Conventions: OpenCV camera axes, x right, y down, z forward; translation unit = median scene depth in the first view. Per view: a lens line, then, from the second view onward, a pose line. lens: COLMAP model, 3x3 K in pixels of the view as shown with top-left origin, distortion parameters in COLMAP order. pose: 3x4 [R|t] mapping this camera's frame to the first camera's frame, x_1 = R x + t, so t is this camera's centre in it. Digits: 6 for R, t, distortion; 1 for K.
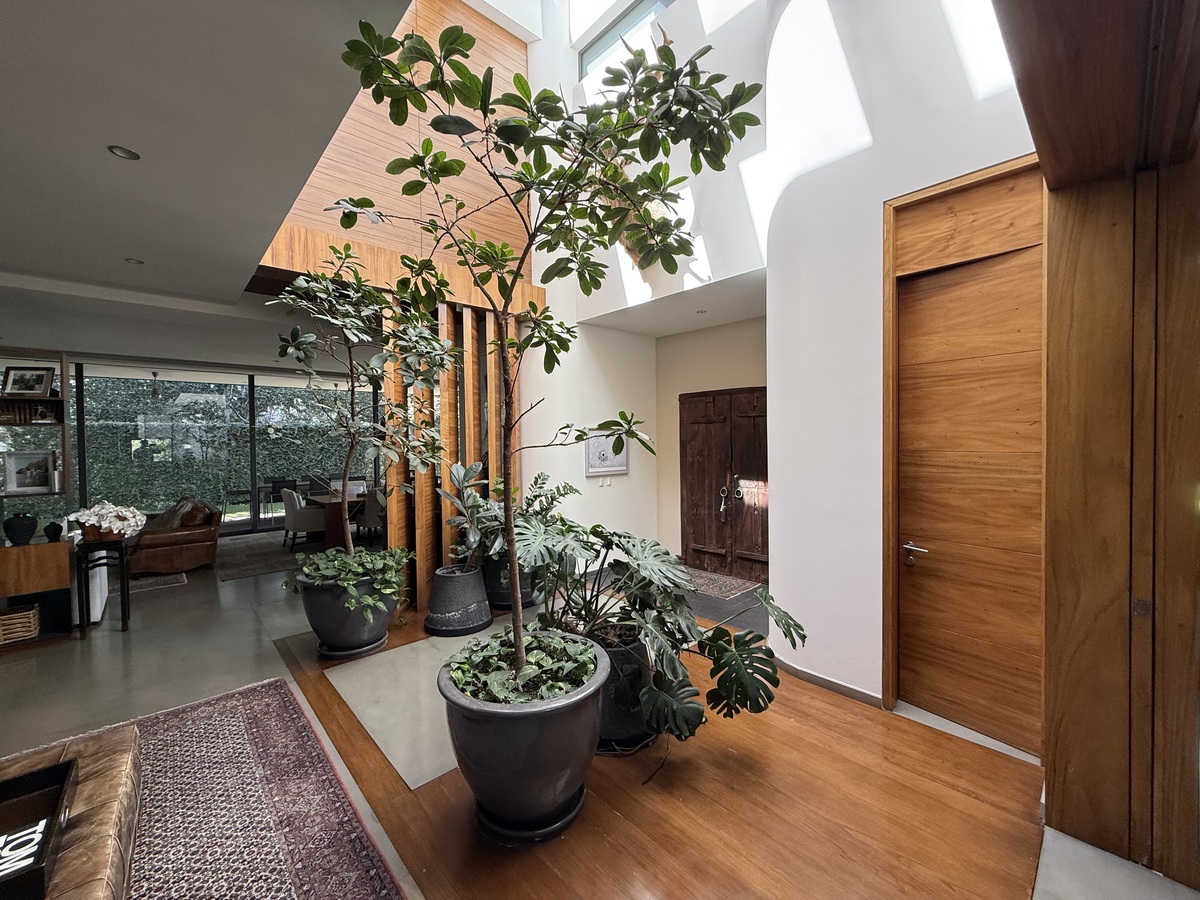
lens RADIAL K [[478.8, 0, 596.6], [0, 478.8, 450.2], [0, 0, 1]] dist [0.002405, 0.000437]
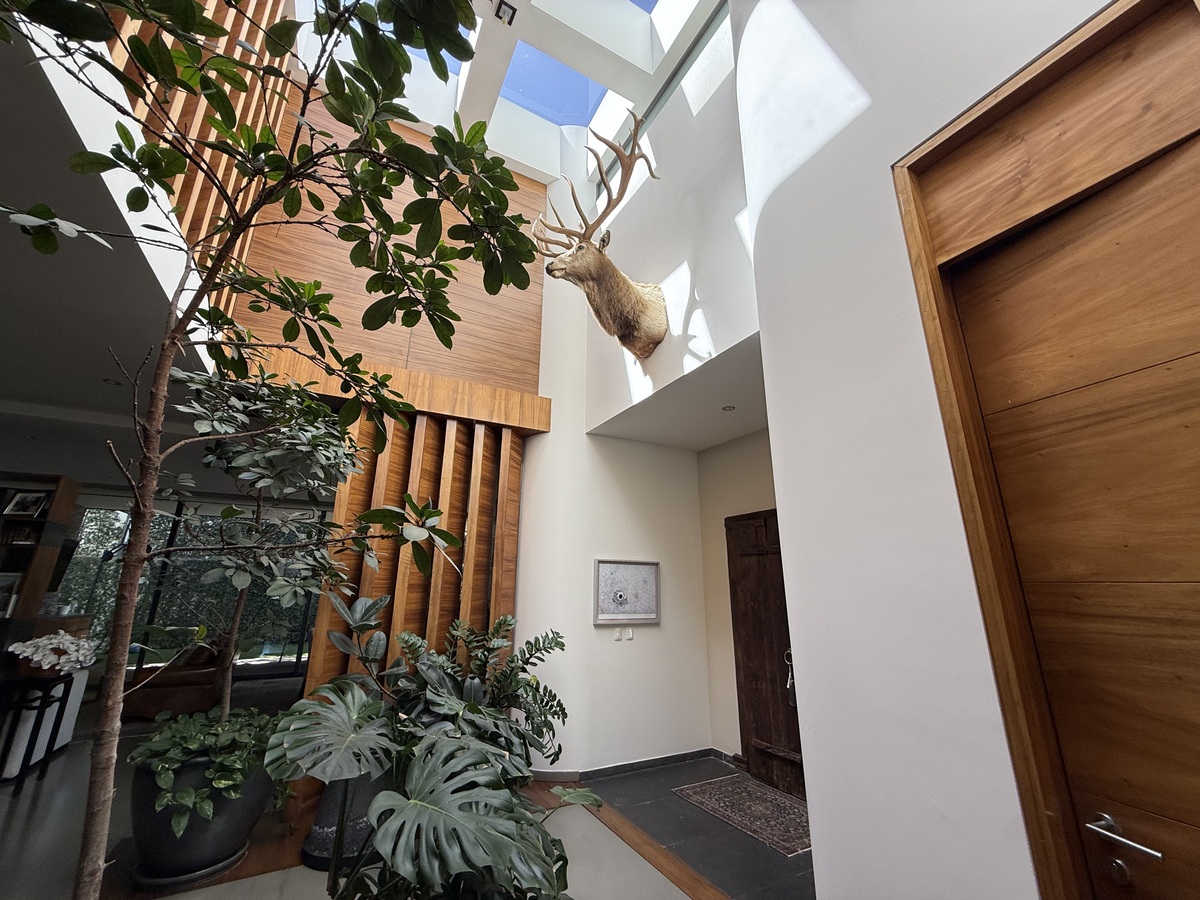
lens RADIAL K [[476.8, 0, 600.0], [0, 476.8, 450.0], [0, 0, 1]] dist [0.000030, 0.000810]
pose [[0.969337, -0.048495, -0.240903, 0.283010], [-0.026151, 0.954409, -0.297355, 0.022341], [0.244340, 0.294537, 0.923875, 0.345566]]
